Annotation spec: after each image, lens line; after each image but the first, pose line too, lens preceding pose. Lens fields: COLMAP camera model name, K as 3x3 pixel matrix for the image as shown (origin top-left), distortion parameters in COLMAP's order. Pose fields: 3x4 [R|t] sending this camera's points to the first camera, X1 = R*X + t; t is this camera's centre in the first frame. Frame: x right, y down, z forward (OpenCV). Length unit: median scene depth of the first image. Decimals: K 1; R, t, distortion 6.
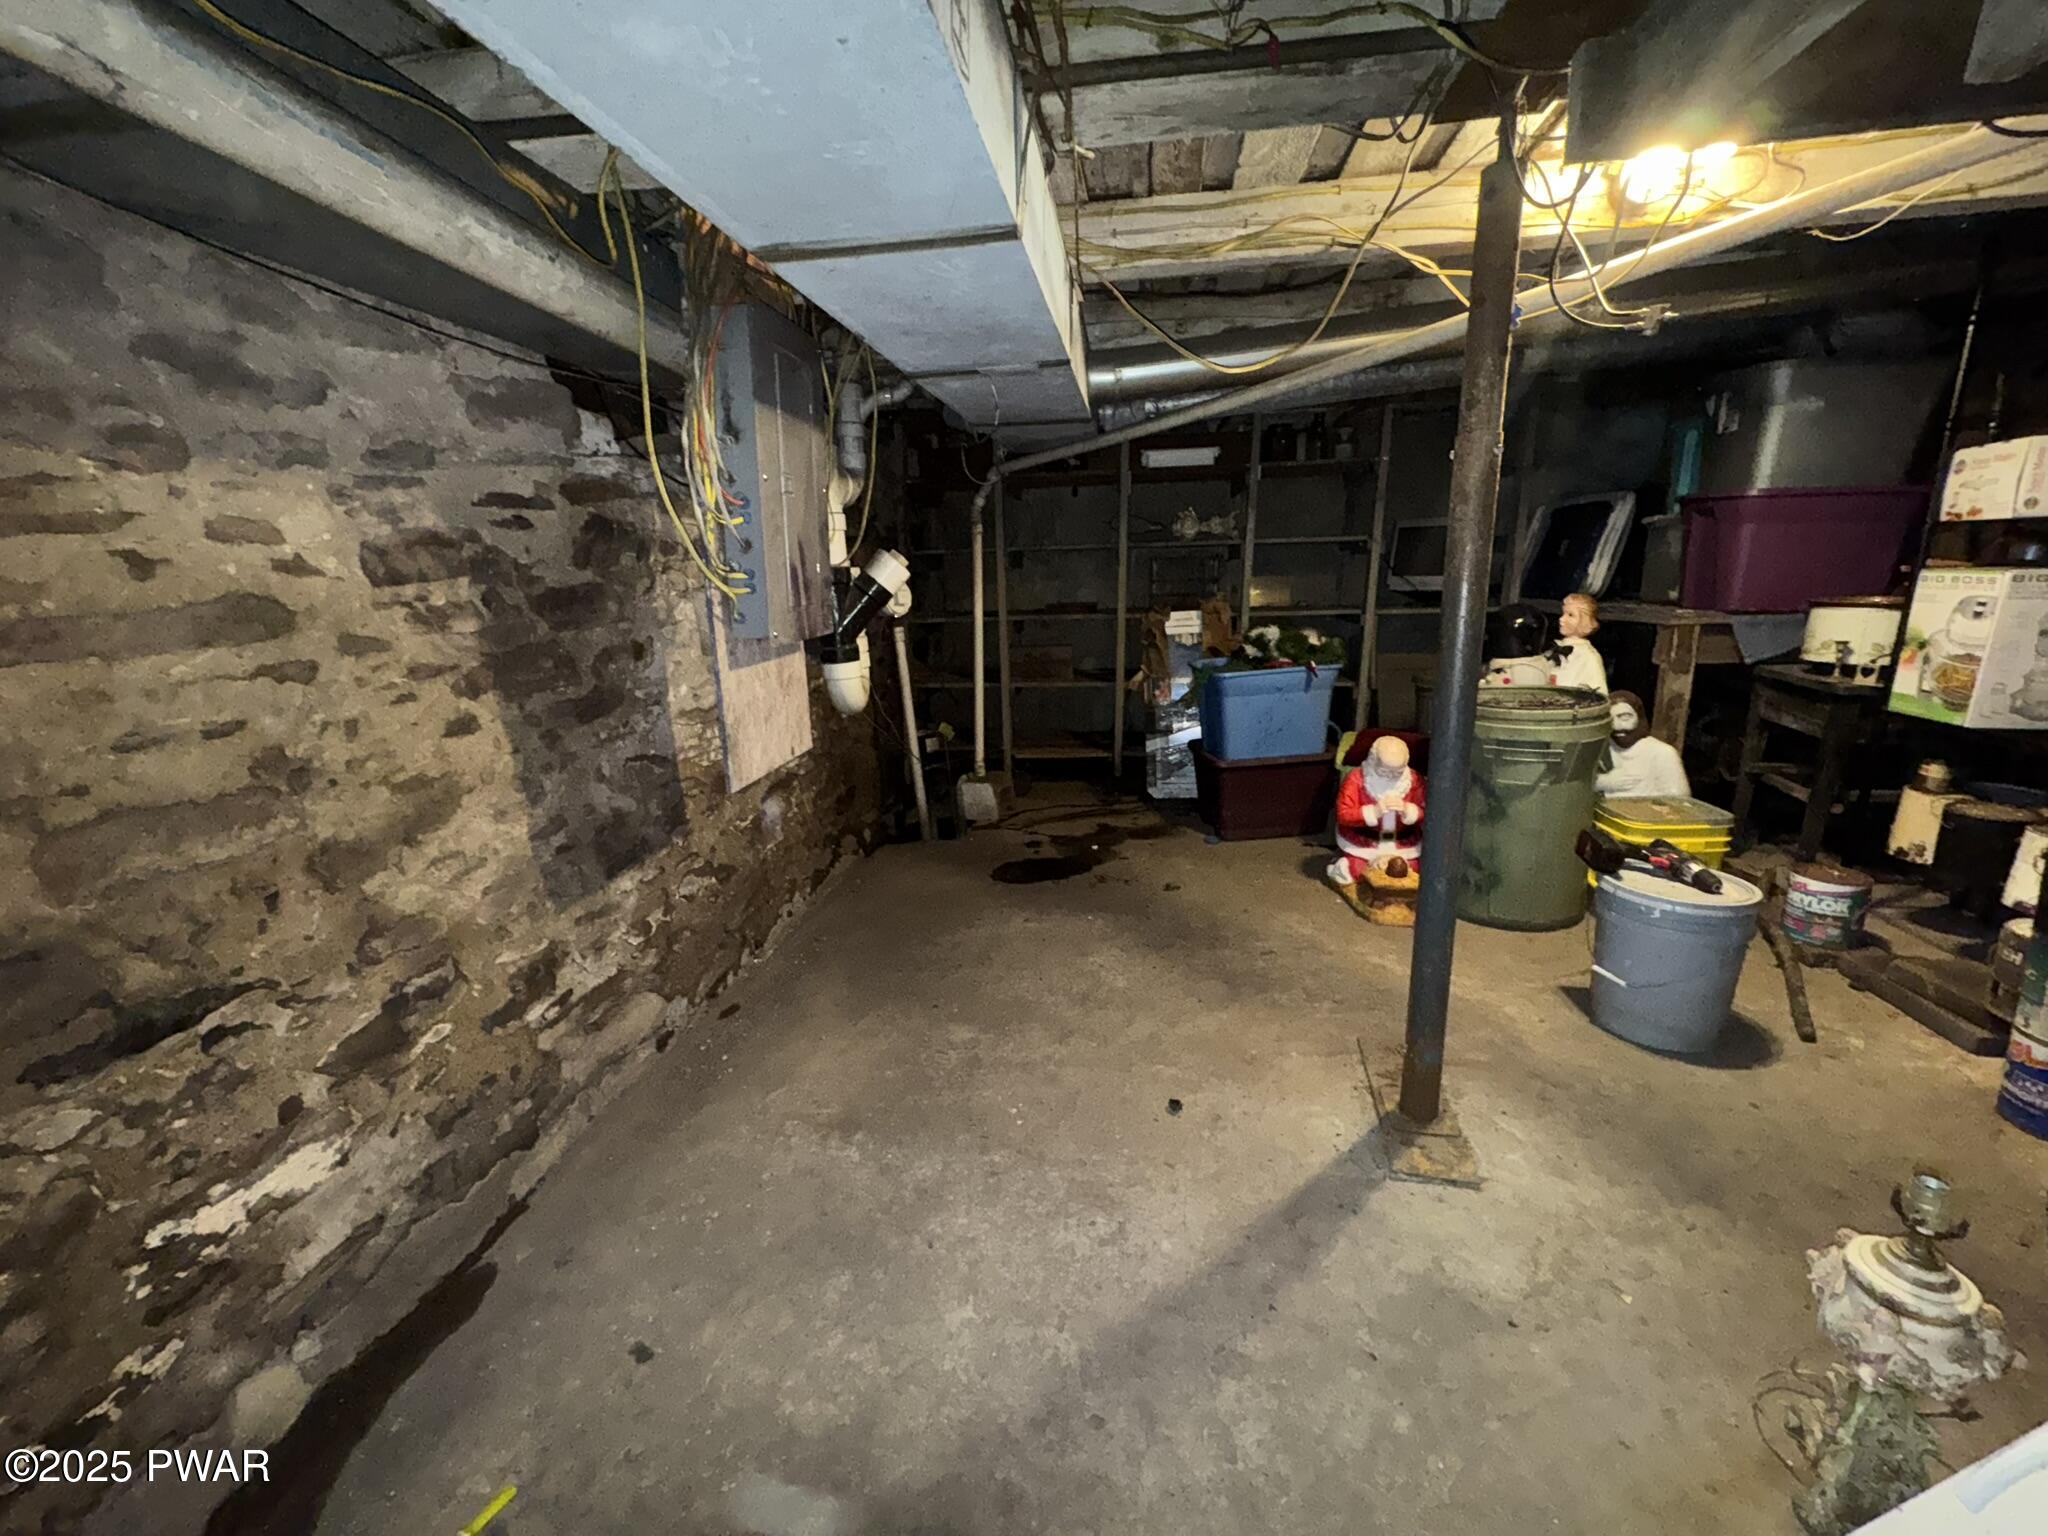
lens RADIAL K [[819.3, 0, 1022.2], [0, 819.3, 760.5], [0, 0, 1]] dist [-0.001917, -0.000250]
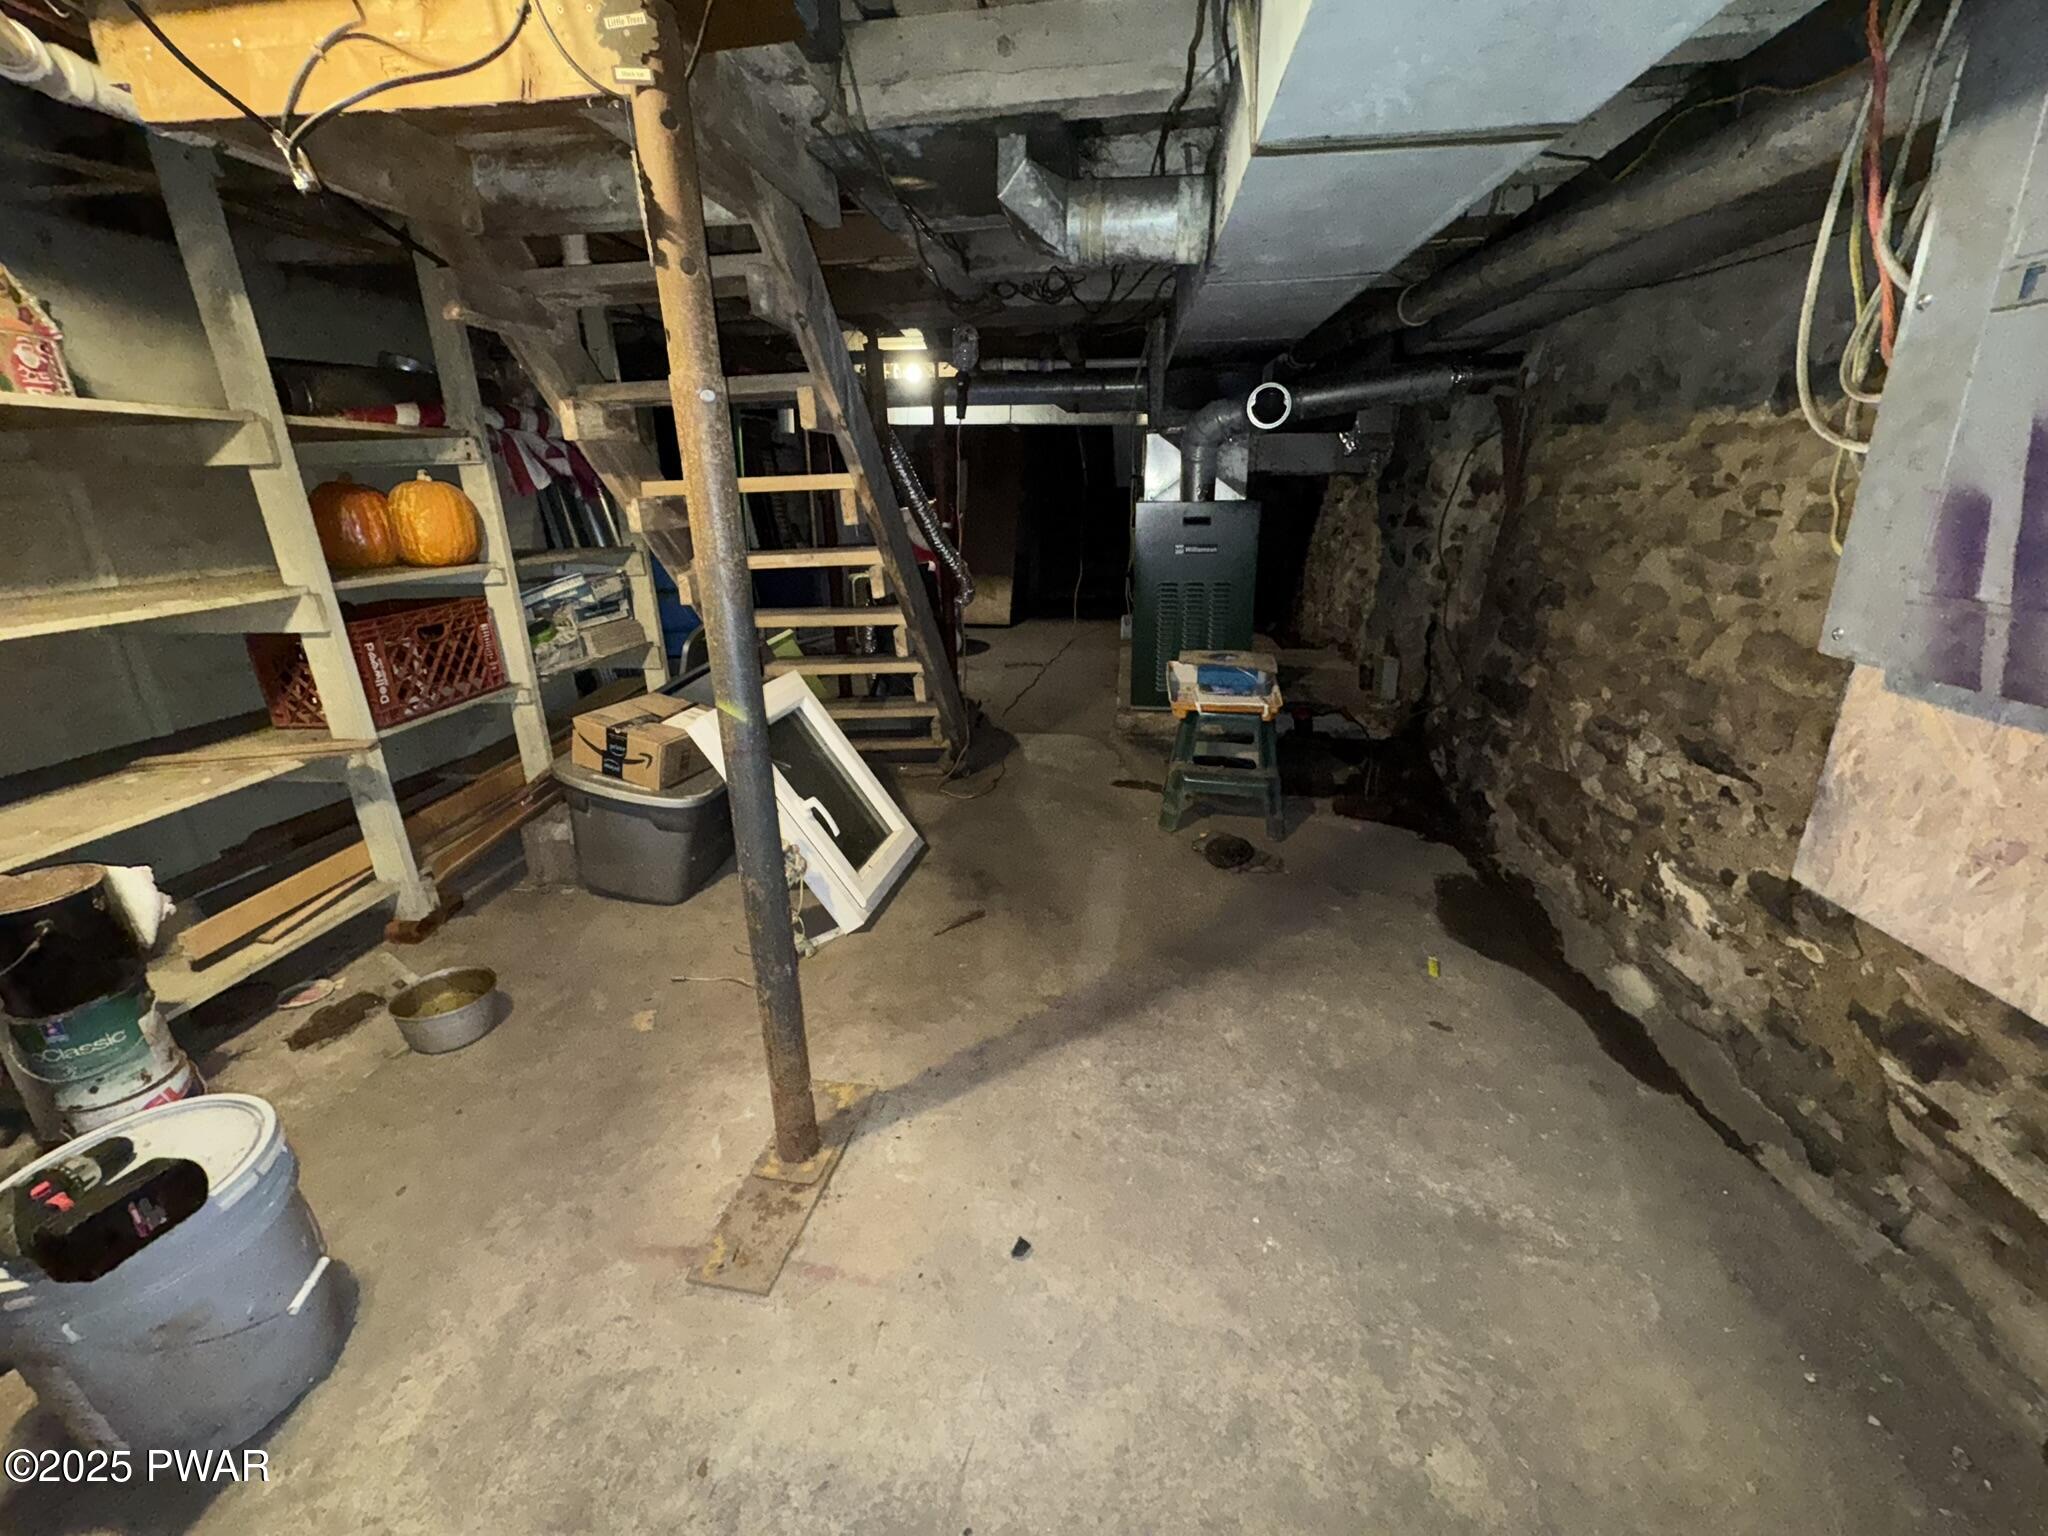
lens RADIAL K [[819.3, 0, 1022.2], [0, 819.3, 760.5], [0, 0, 1]] dist [-0.001917, -0.000250]
pose [[-0.998038, 0.061601, -0.011246, 0.287636], [0.046233, 0.846020, 0.531143, -0.521820], [0.042233, 0.529580, -0.847208, 2.005912]]
